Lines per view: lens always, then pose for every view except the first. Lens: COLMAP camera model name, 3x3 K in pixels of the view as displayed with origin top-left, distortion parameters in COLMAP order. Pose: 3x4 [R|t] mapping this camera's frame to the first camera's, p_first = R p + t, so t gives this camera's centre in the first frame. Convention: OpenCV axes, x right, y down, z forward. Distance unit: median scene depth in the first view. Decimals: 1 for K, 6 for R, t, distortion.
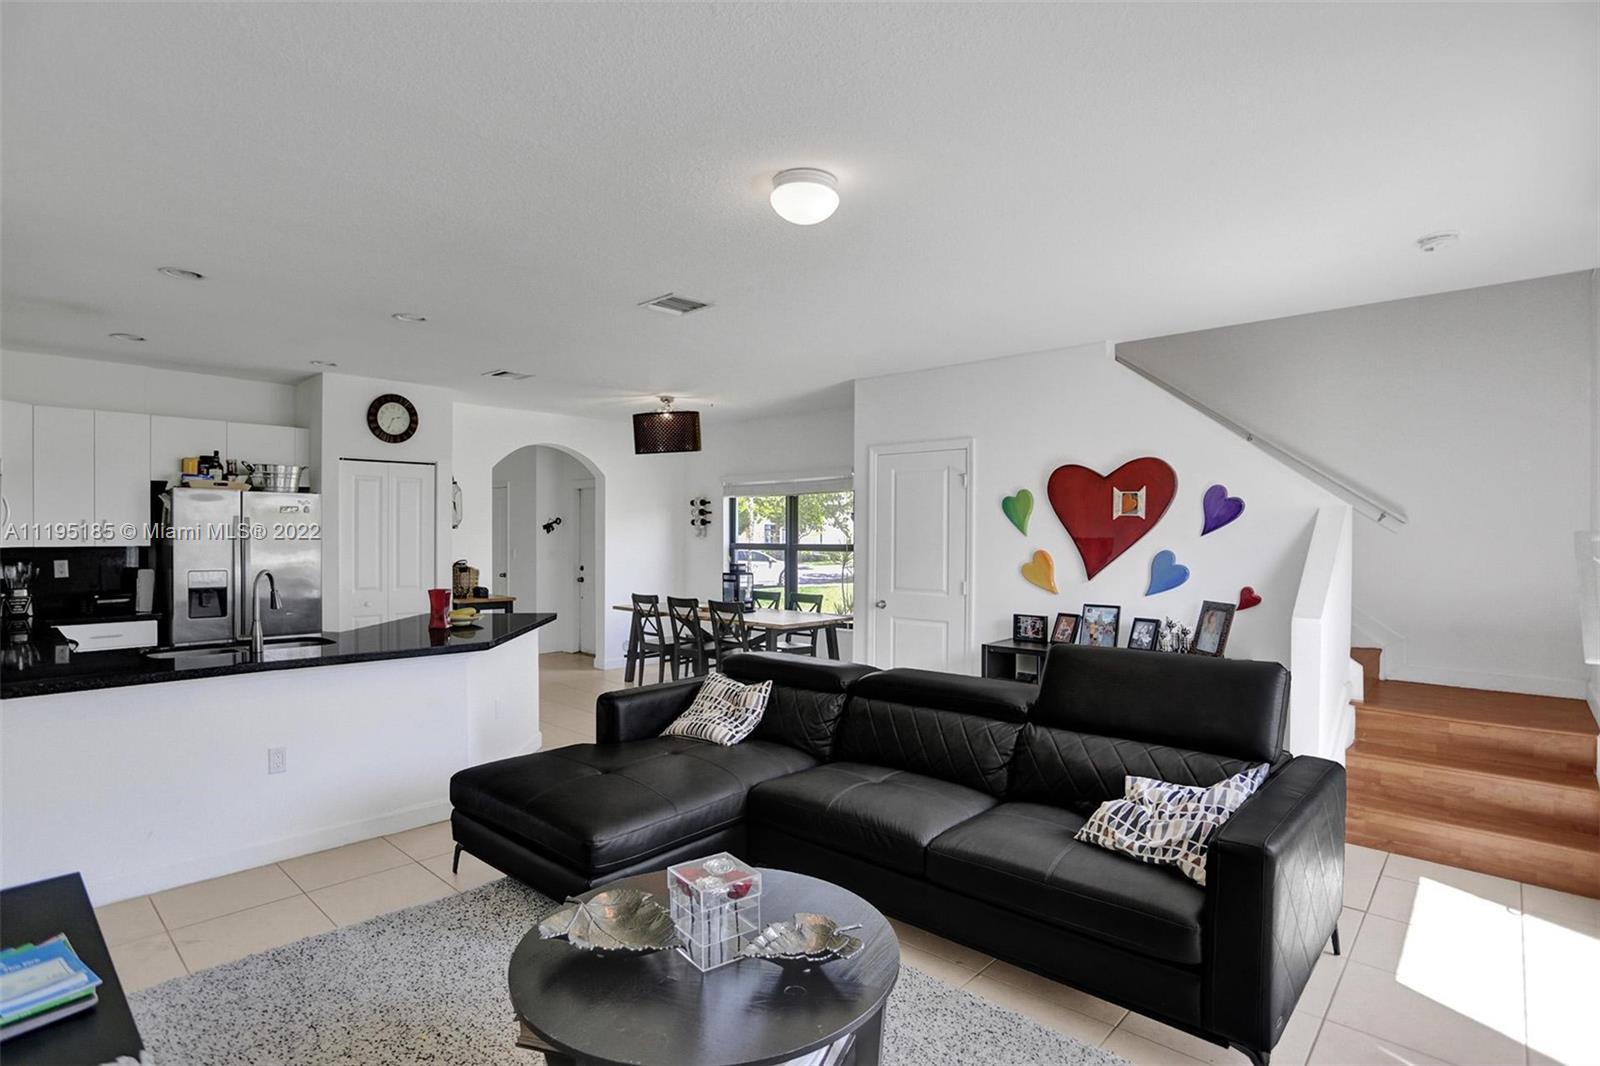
lens RADIAL K [[827.4, 0, 773.2], [0, 827.4, 516.7], [0, 0, 1]] dist [-0.052019, 0.023226]
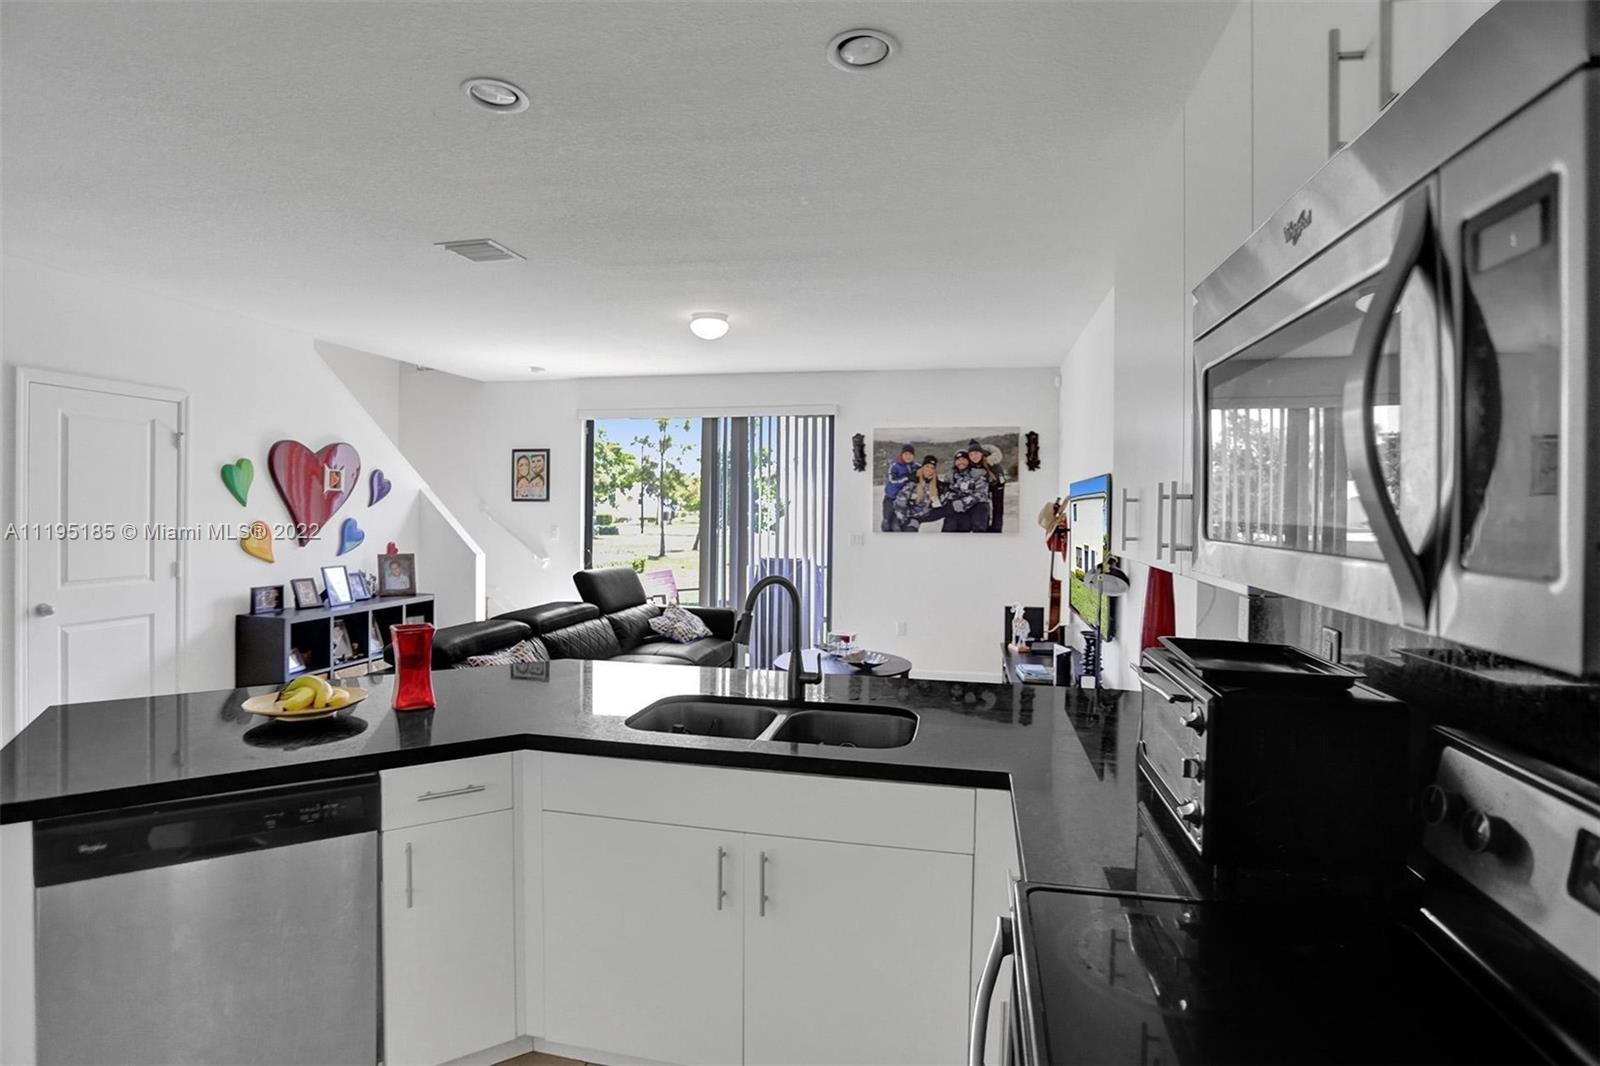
lens RADIAL K [[827.4, 0, 777.6], [0, 827.4, 498.0], [0, 0, 1]] dist [-0.052019, 0.023226]
pose [[-0.506195, 0.003835, 0.862410, -0.730369], [-0.028893, 0.999353, -0.021403, 0.013358], [-0.861935, -0.035752, -0.505757, 0.829402]]
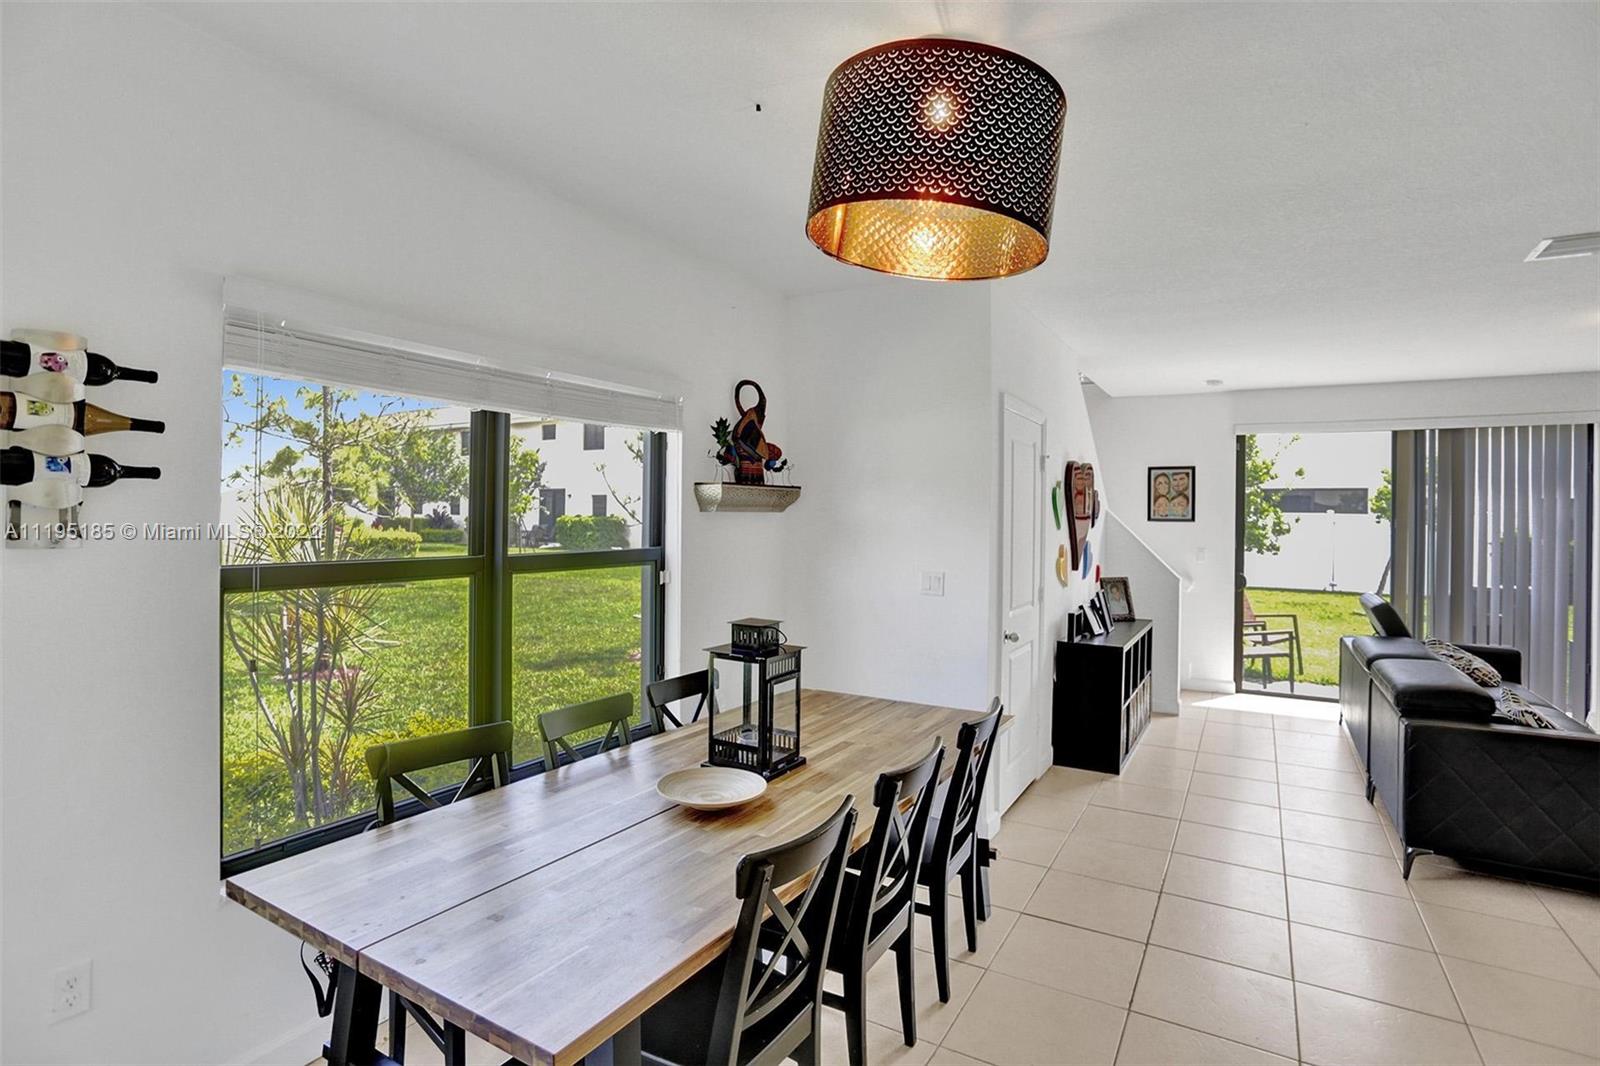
lens RADIAL K [[827.4, 0, 807.5], [0, 827.4, 518.0], [0, 0, 1]] dist [-0.052019, 0.023226]
pose [[-0.259053, -0.005177, 0.965849, -0.467862], [-0.033511, 0.999432, -0.003631, 0.019302], [-0.965282, -0.033307, -0.259079, 1.336755]]
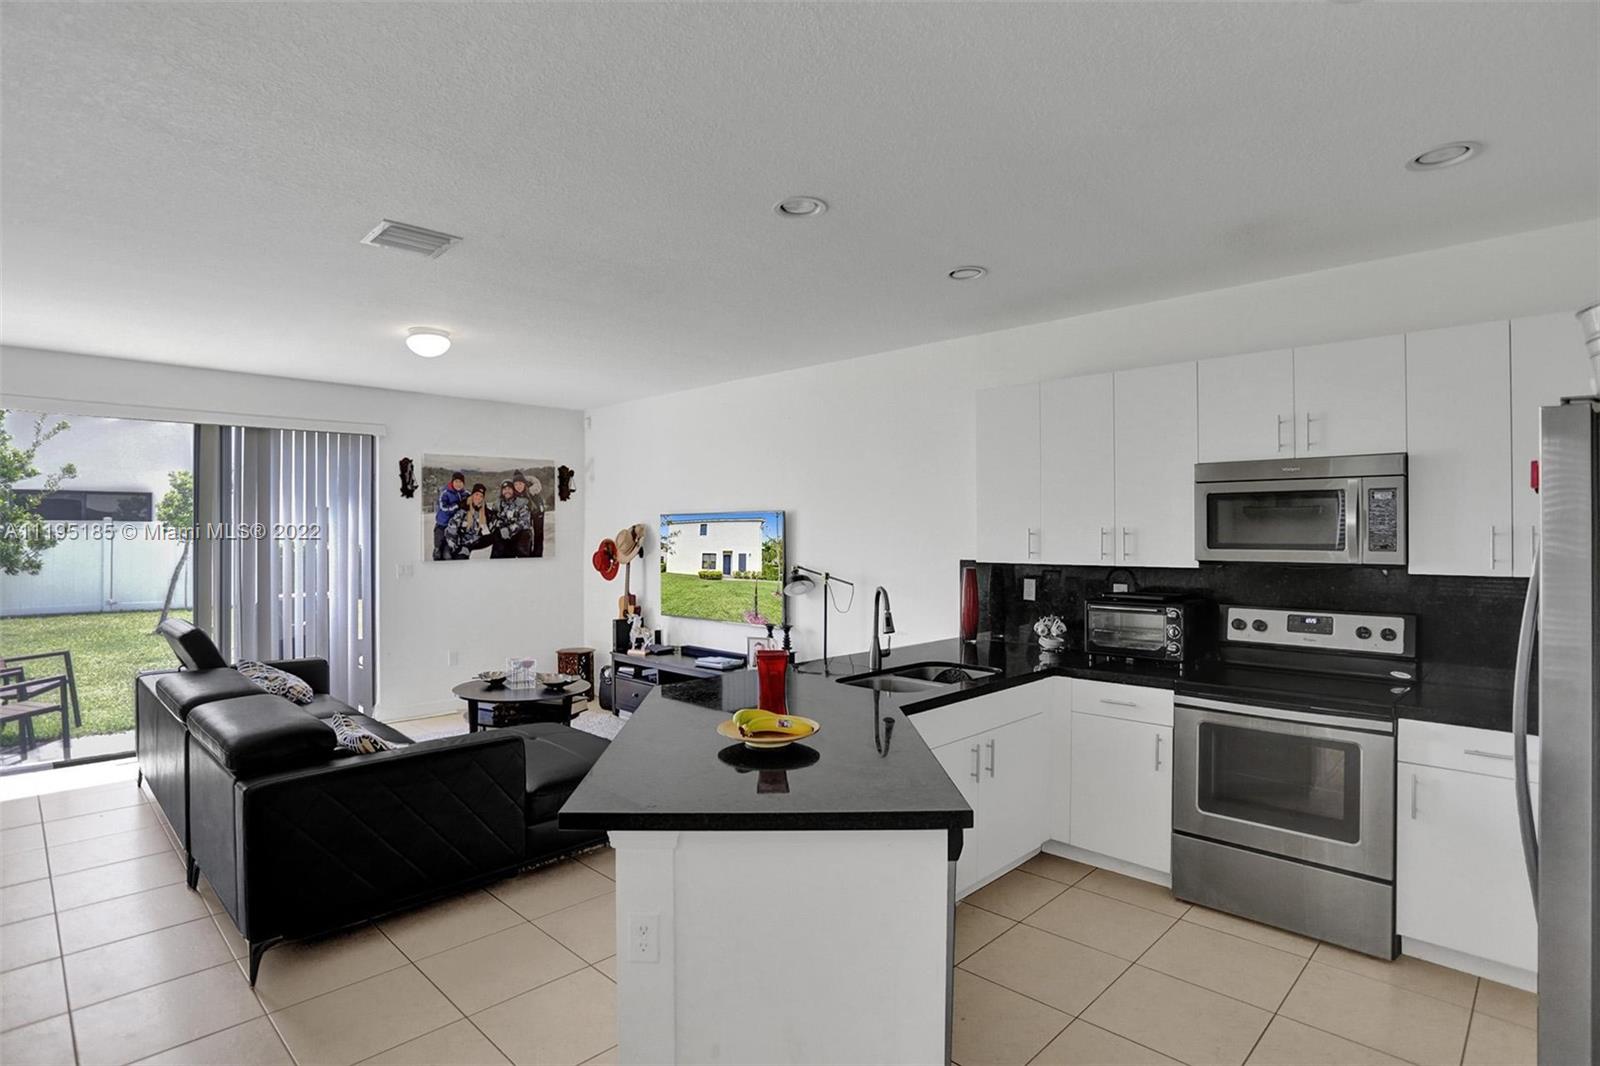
lens RADIAL K [[827.4, 0, 779.8], [0, 827.4, 530.8], [0, 0, 1]] dist [-0.052019, 0.023226]
pose [[-0.999280, 0.002178, 0.037885, -0.332654], [0.001425, 0.999801, -0.019898, 0.013956], [-0.037921, -0.019829, -0.999084, 1.207886]]
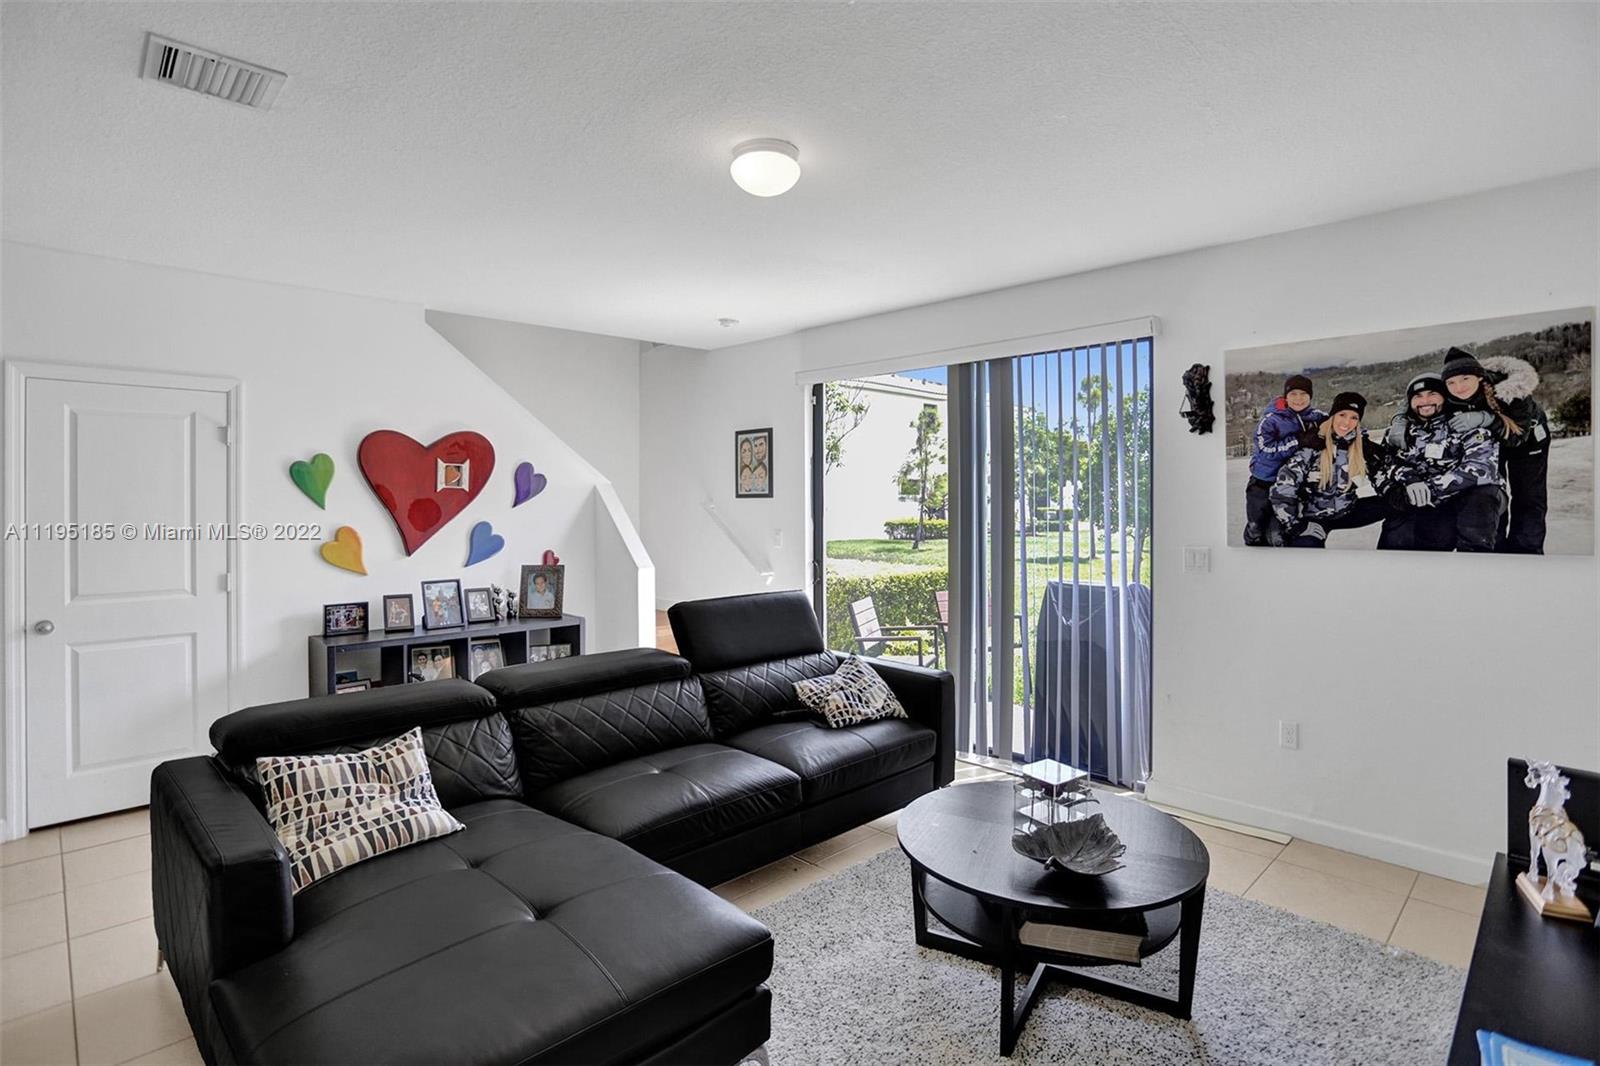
lens RADIAL K [[827.4, 0, 775.2], [0, 827.4, 497.2], [0, 0, 1]] dist [-0.052019, 0.023226]
pose [[0.052686, 0.001796, 0.998610, -0.431352], [-0.017470, 0.999847, -0.000877, 0.002694], [-0.998458, -0.017399, 0.052709, 0.441817]]
